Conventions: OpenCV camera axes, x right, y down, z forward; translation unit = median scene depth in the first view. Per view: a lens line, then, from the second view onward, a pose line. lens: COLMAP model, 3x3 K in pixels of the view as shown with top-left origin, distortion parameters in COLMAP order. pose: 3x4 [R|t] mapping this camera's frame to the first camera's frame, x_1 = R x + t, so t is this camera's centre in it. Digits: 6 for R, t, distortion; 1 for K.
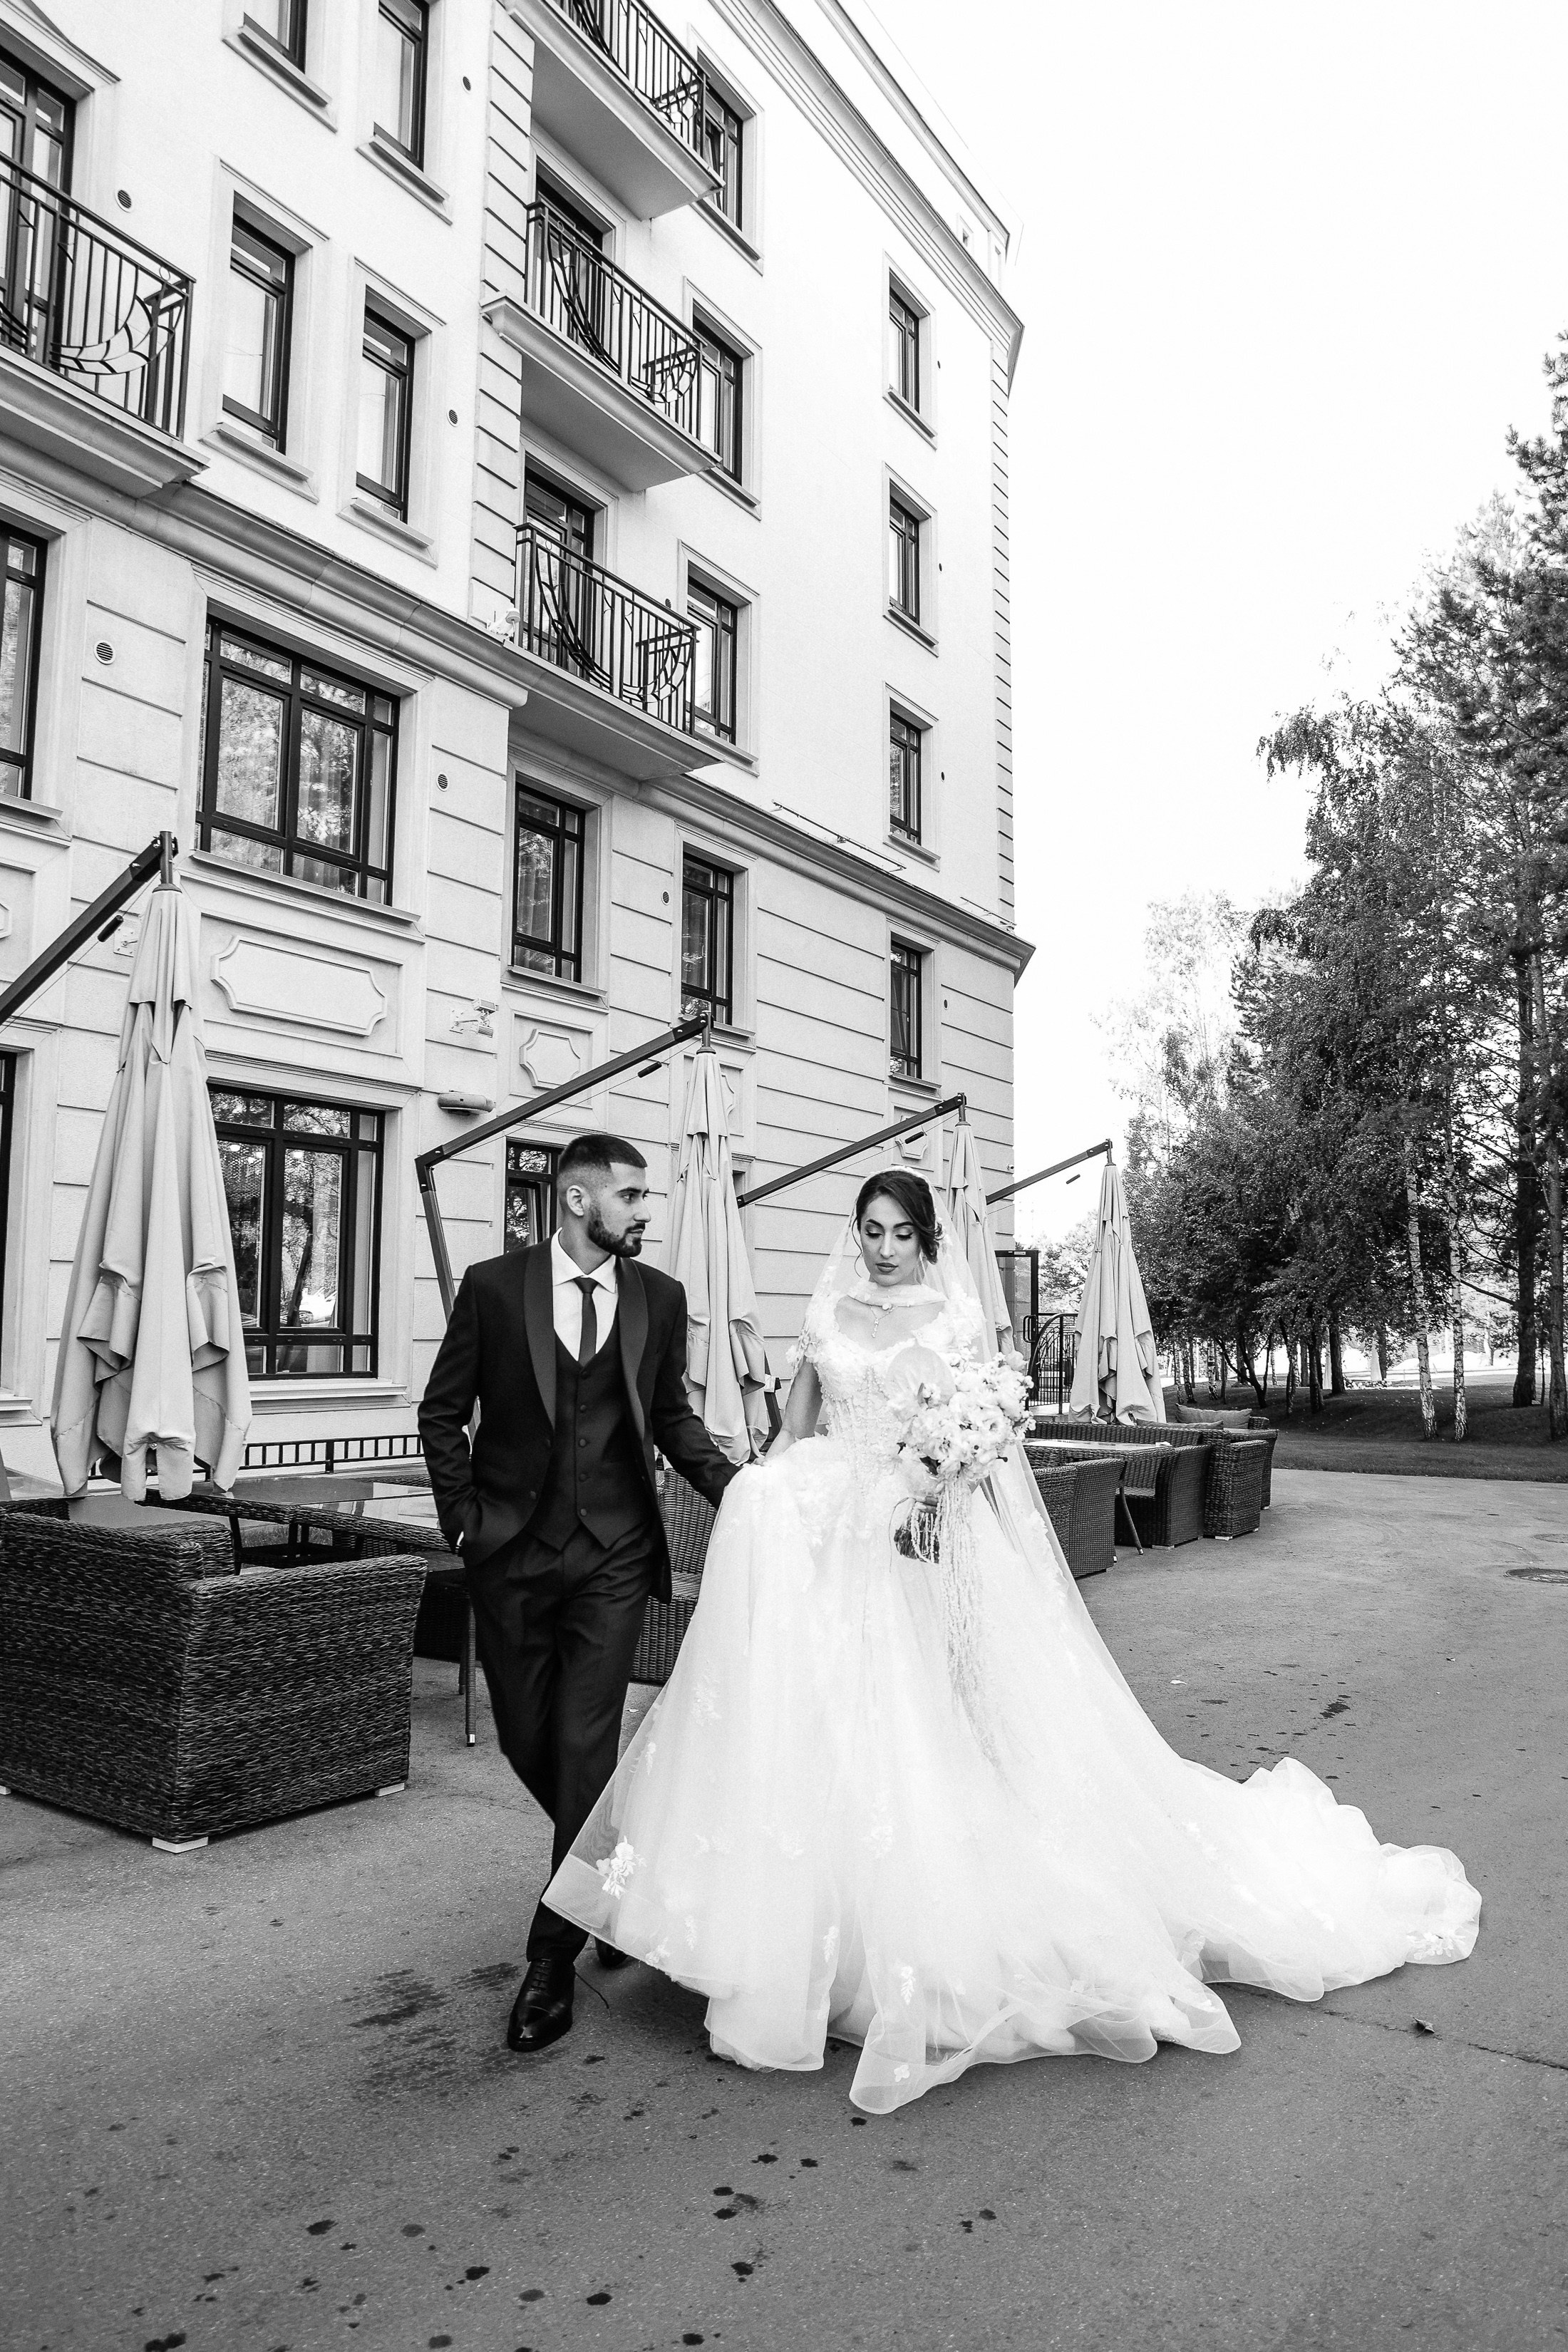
lens RADIAL K [[1664.7, 0, 768.7], [0, 1664.7, 1184.2], [0, 0, 1]] dist [-0.119229, 0.097896]
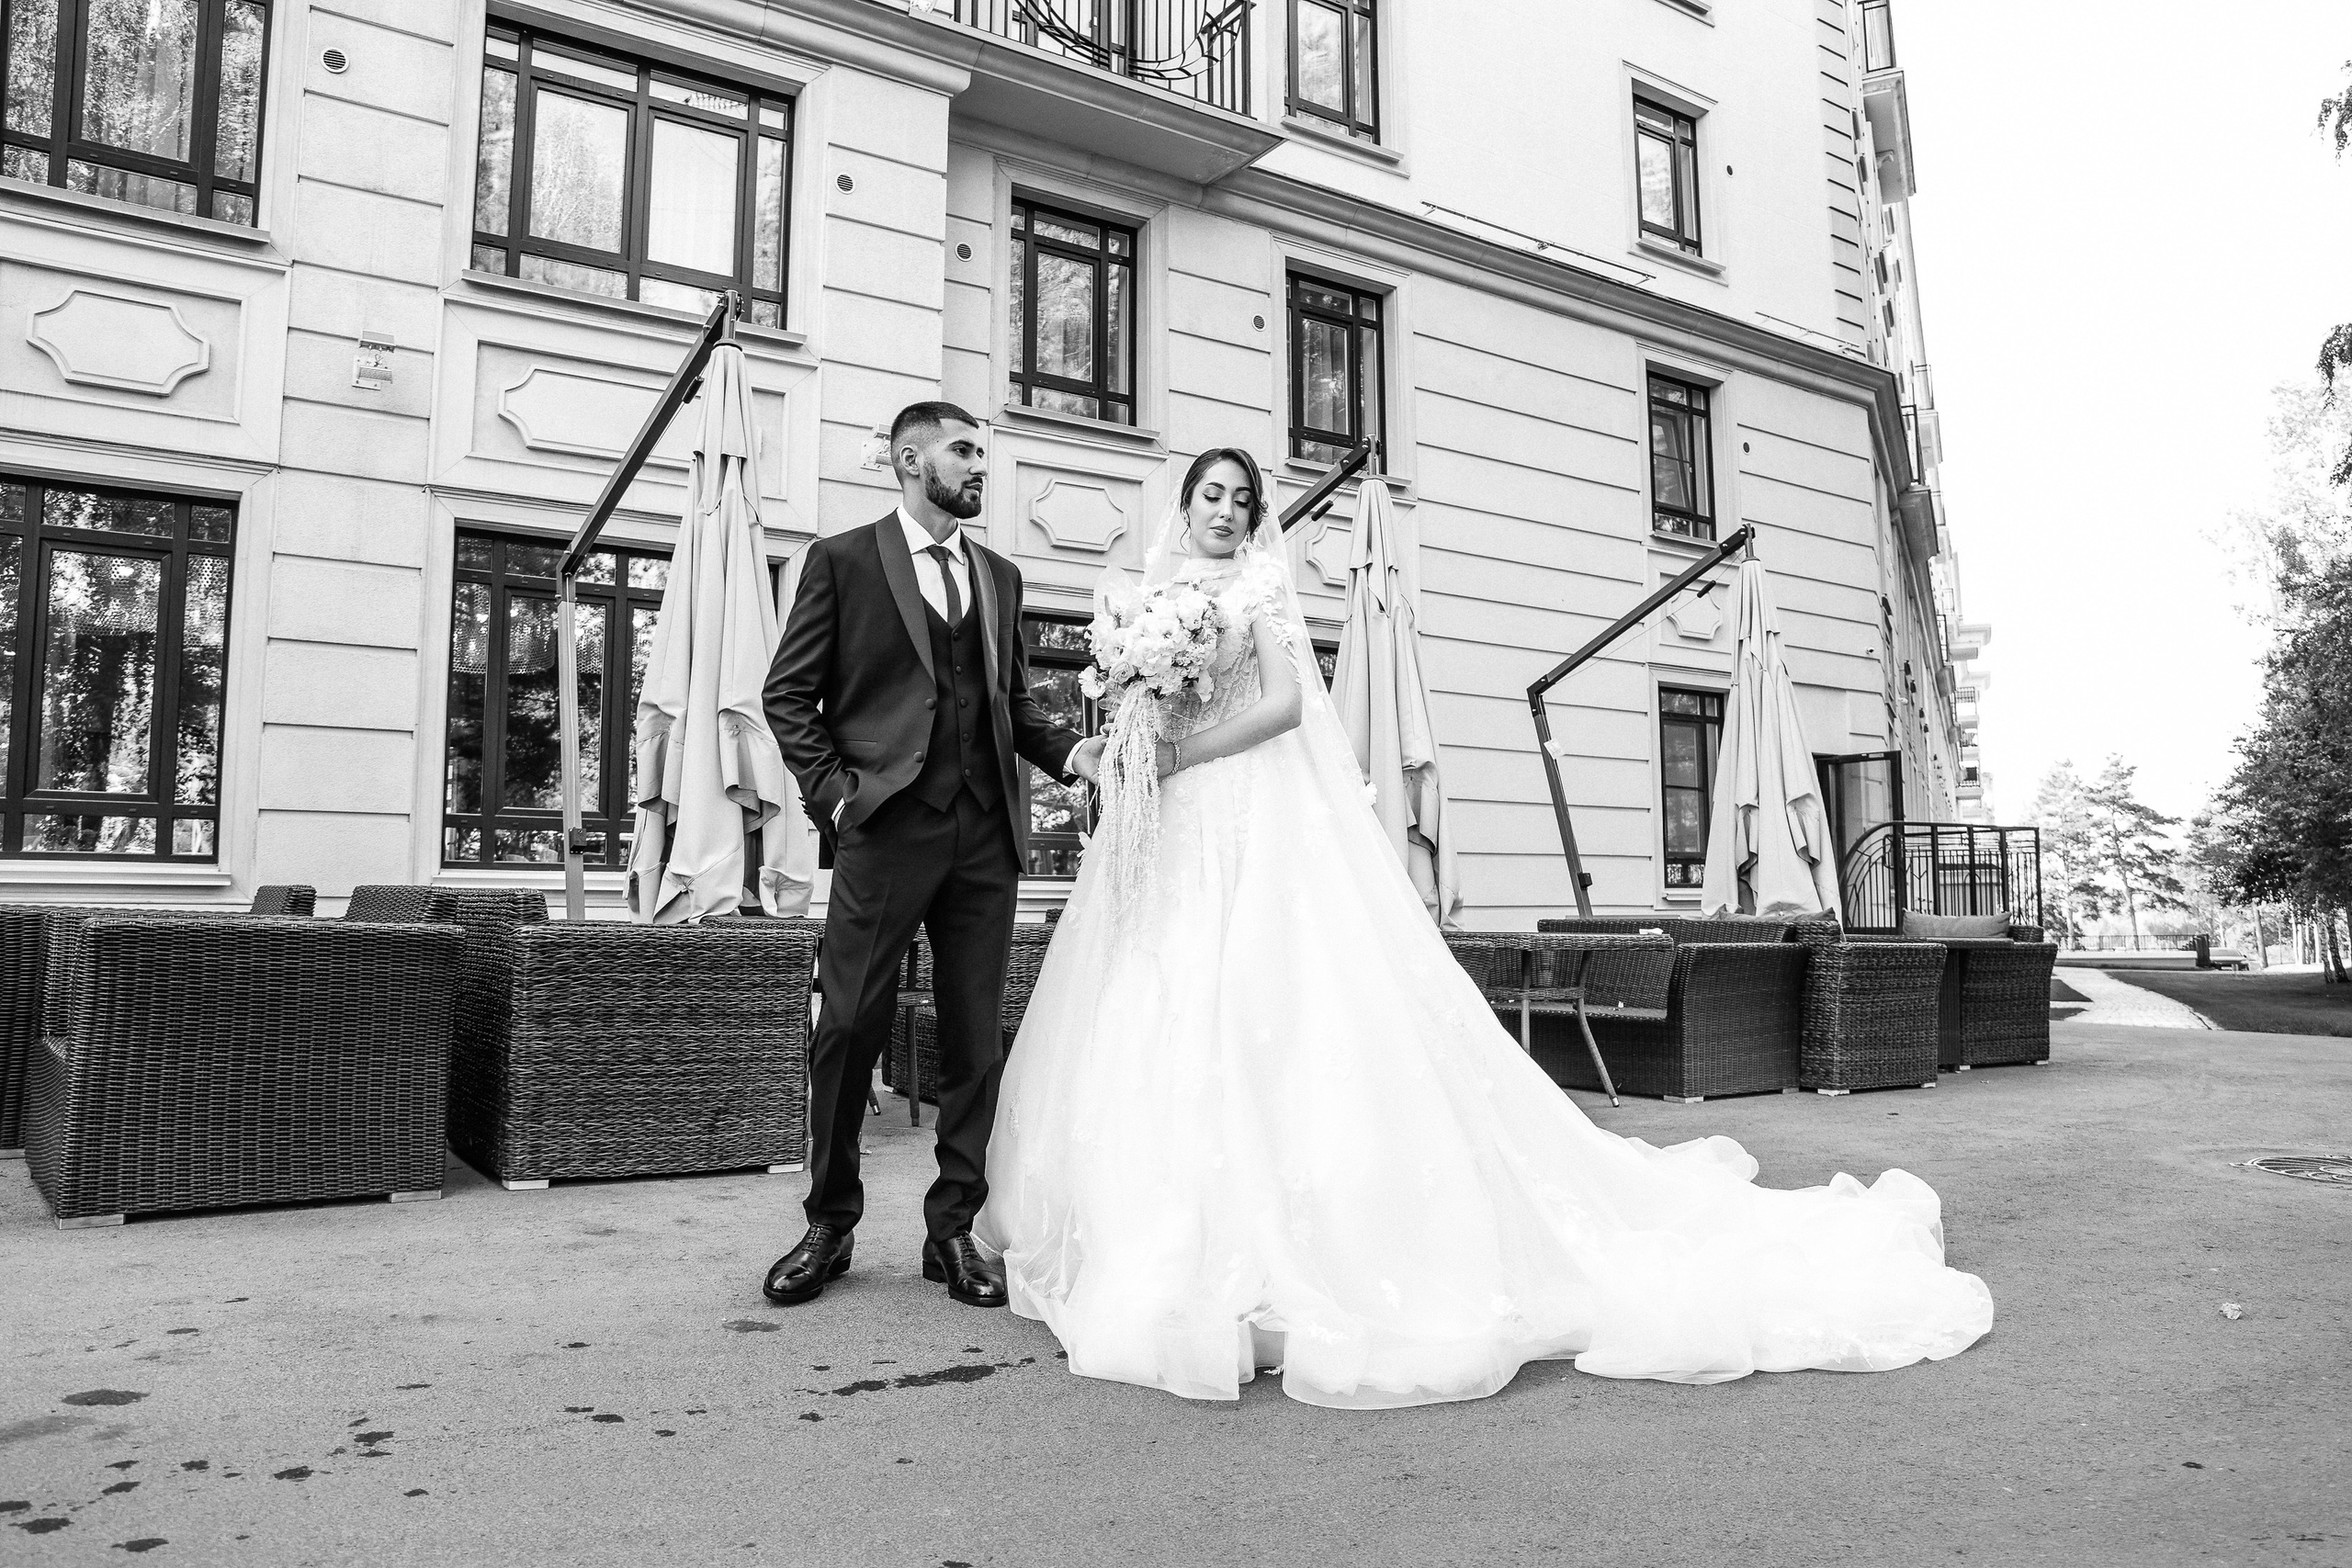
lens RADIAL K [[1607.6, 0, 1181.8], [0, 1607.6, 772.9], [0, 0, 1]] dist [-0.107618, 0.081803]
pose [[0.905657, -0.051499, -0.420872, 0.218219], [0.046190, 0.998672, -0.022806, 0.066907], [0.421488, 0.001215, 0.906833, 0.244148]]
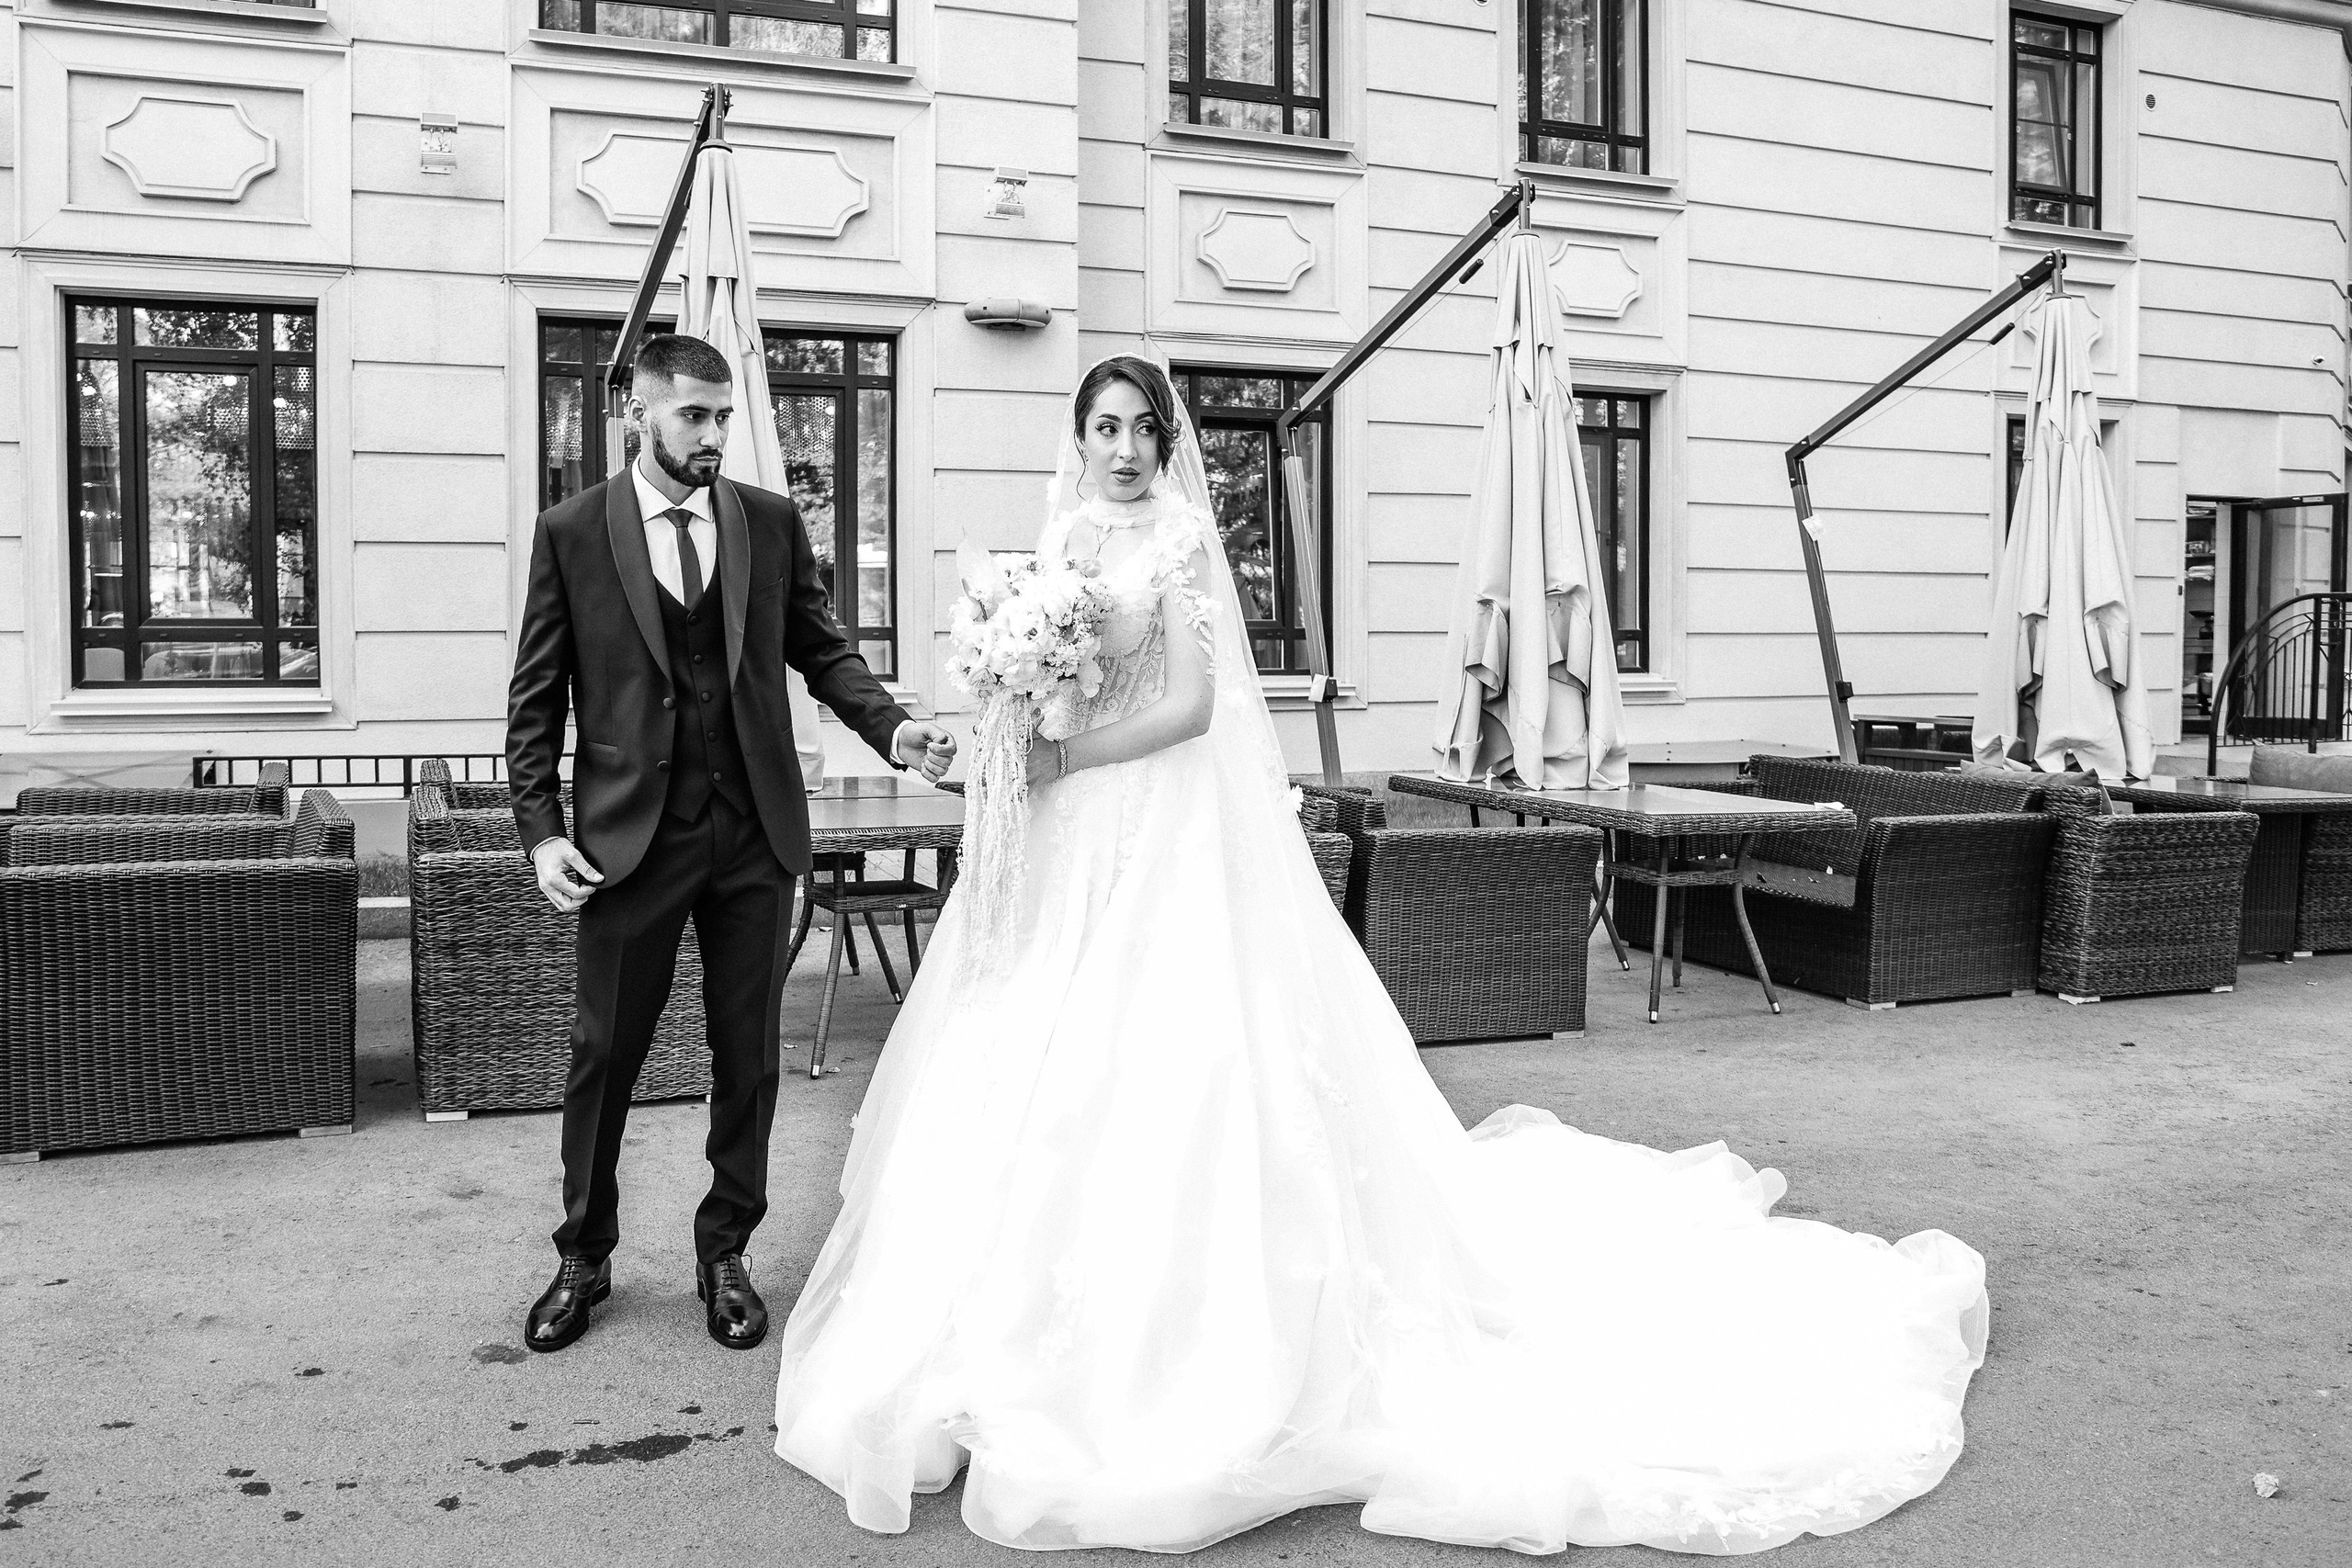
lens RADIAL K [[1813.9, 0, 1109.2], [0, 1813.9, 736.1], [0, 0, 1]] dist [-0.105250, 0.074955]
pose [[0.786629, 0.018881, -0.617137, 0.263728], [0.060672, 0.992331, 0.107695, 0.040776], [0.614438, -0.122159, 0.779451, 0.281277]]
